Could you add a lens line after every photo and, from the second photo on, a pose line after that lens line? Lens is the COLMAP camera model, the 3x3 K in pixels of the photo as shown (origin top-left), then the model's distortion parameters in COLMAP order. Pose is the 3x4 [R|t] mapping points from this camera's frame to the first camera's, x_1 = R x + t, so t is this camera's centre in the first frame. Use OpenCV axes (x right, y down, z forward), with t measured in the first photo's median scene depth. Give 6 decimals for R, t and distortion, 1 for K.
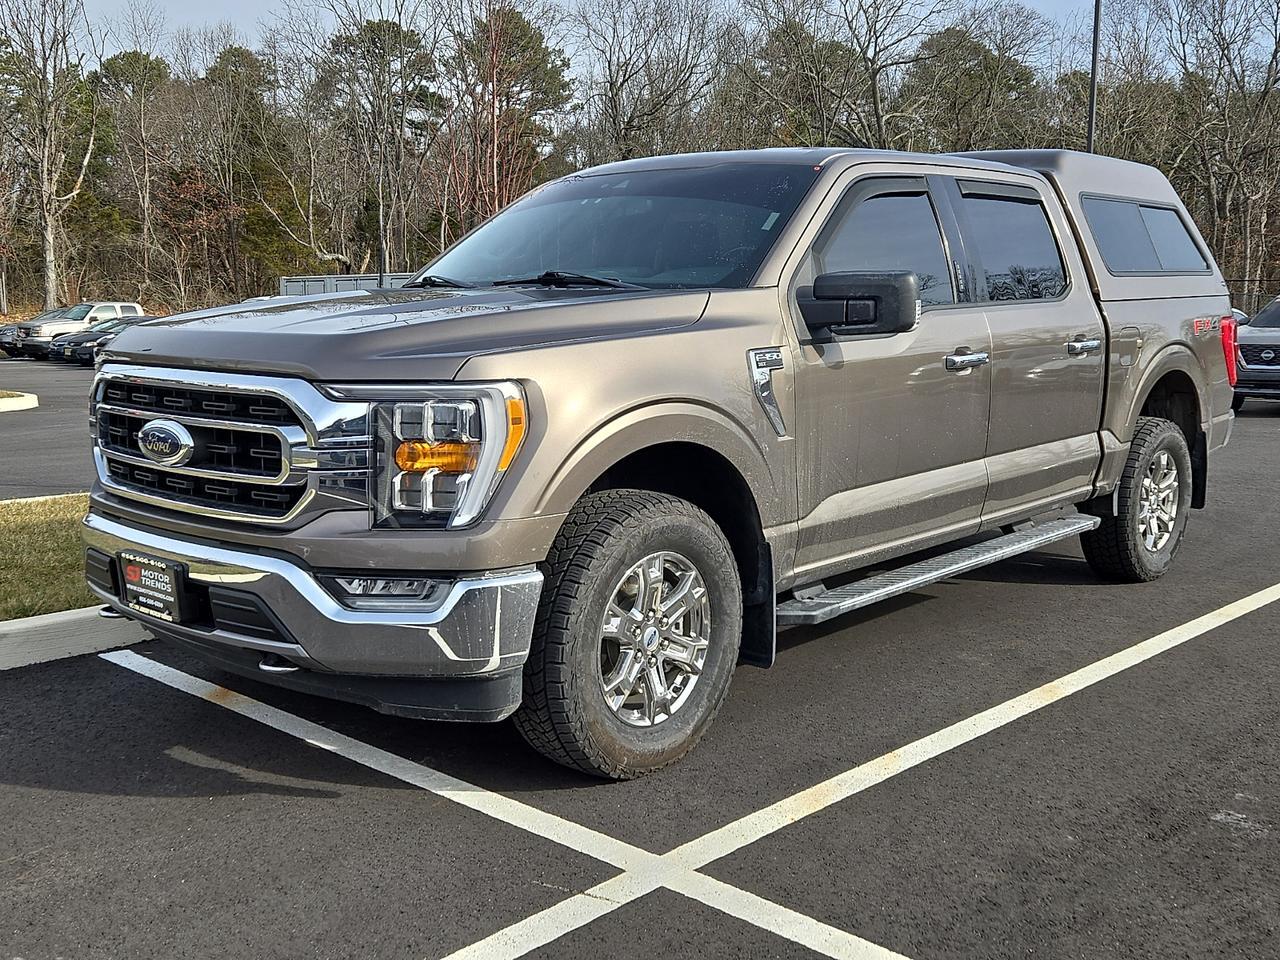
lens RADIAL K [[1245.1, 0, 647.2], [0, 1245.1, 487.7], [0, 0, 1]] dist [0.108555, -0.249191]
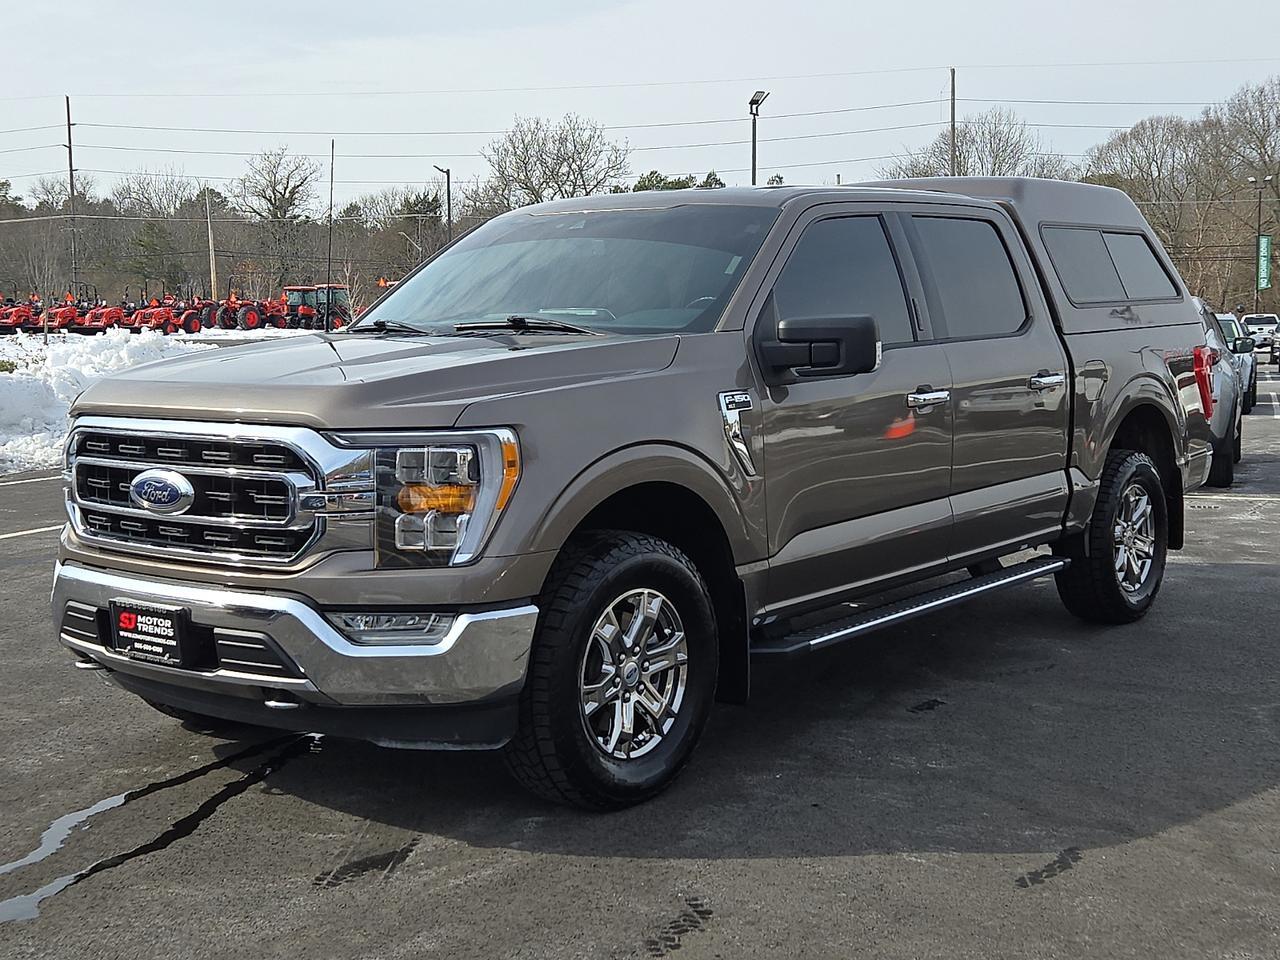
lens RADIAL K [[1454.5, 0, 640.0], [0, 1454.5, 480.0], [0, 0, 1]] dist [0.056881, -0.008972]
pose [[0.998524, -0.018382, 0.051098, -0.052362], [0.020705, 0.998759, -0.045295, 0.016913], [-0.050202, 0.046286, 0.997666, -0.219397]]
